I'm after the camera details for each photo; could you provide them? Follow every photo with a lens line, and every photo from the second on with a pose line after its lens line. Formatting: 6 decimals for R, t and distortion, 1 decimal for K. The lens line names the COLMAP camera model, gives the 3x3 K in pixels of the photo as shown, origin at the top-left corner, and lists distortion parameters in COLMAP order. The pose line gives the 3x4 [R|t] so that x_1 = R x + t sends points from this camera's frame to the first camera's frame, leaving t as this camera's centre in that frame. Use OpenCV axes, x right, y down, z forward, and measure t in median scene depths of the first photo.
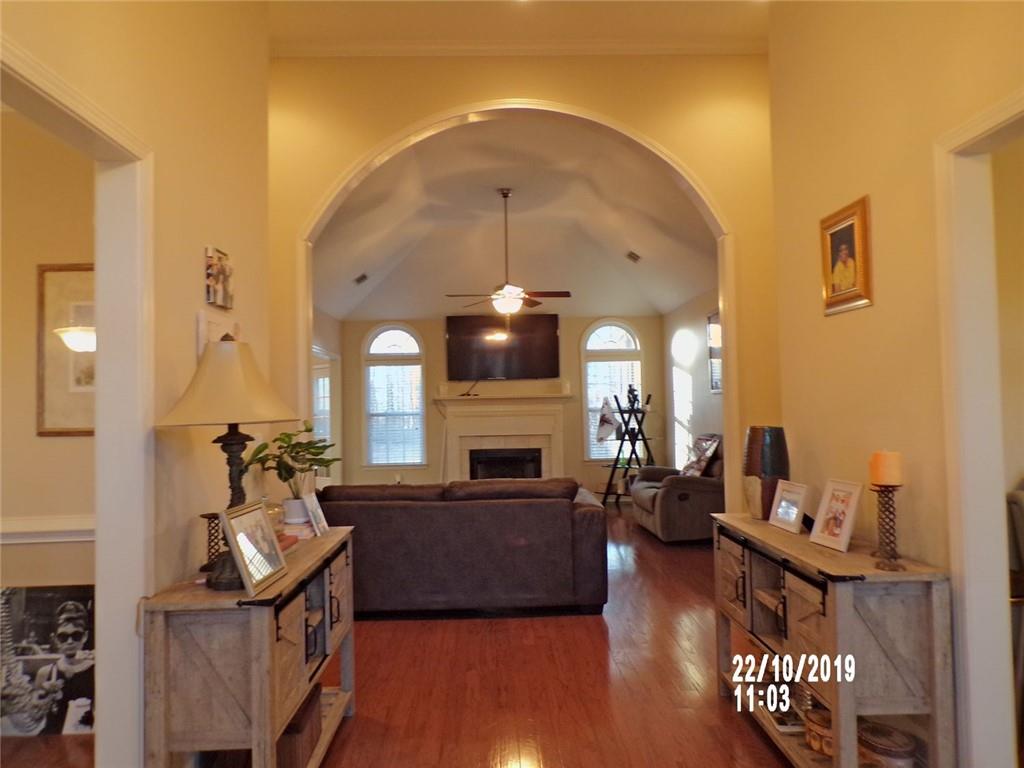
lens RADIAL K [[698.6, 0, 511.3], [0, 698.6, 381.6], [0, 0, 1]] dist [-0.003768, -0.001473]
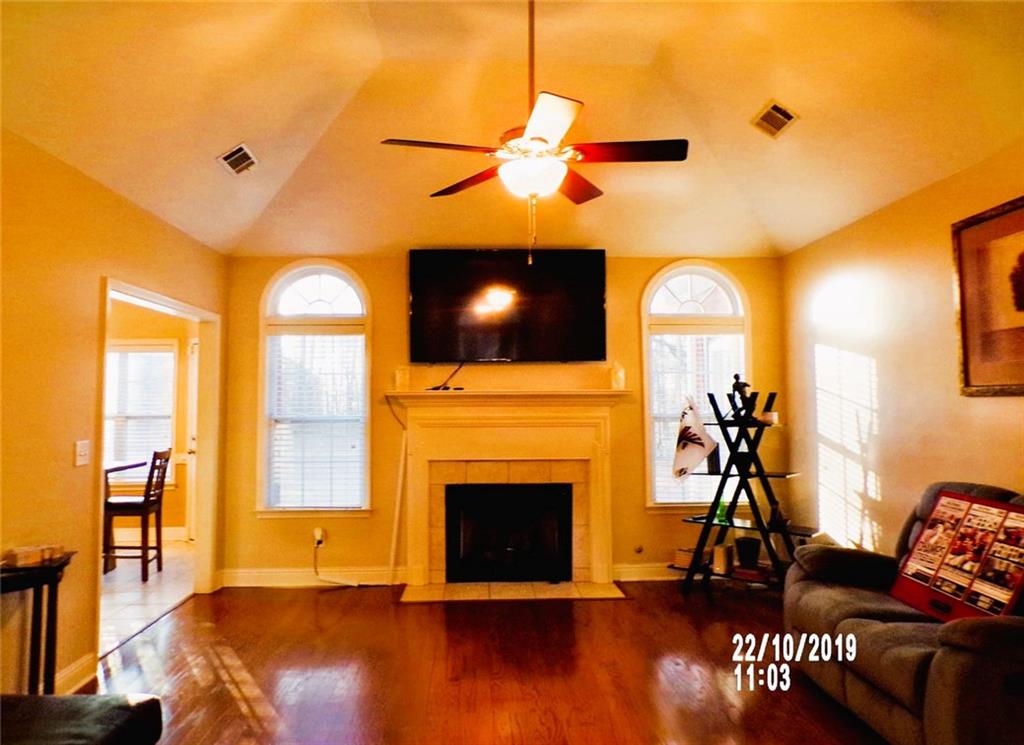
lens RADIAL K [[720.9, 0, 502.9], [0, 720.9, 355.3], [0, 0, 1]] dist [-0.006767, -0.002513]
pose [[0.999872, 0.015851, 0.002067, -0.016349], [-0.015790, 0.999514, -0.026895, 0.007181], [-0.002492, 0.026859, 0.999636, 0.412388]]
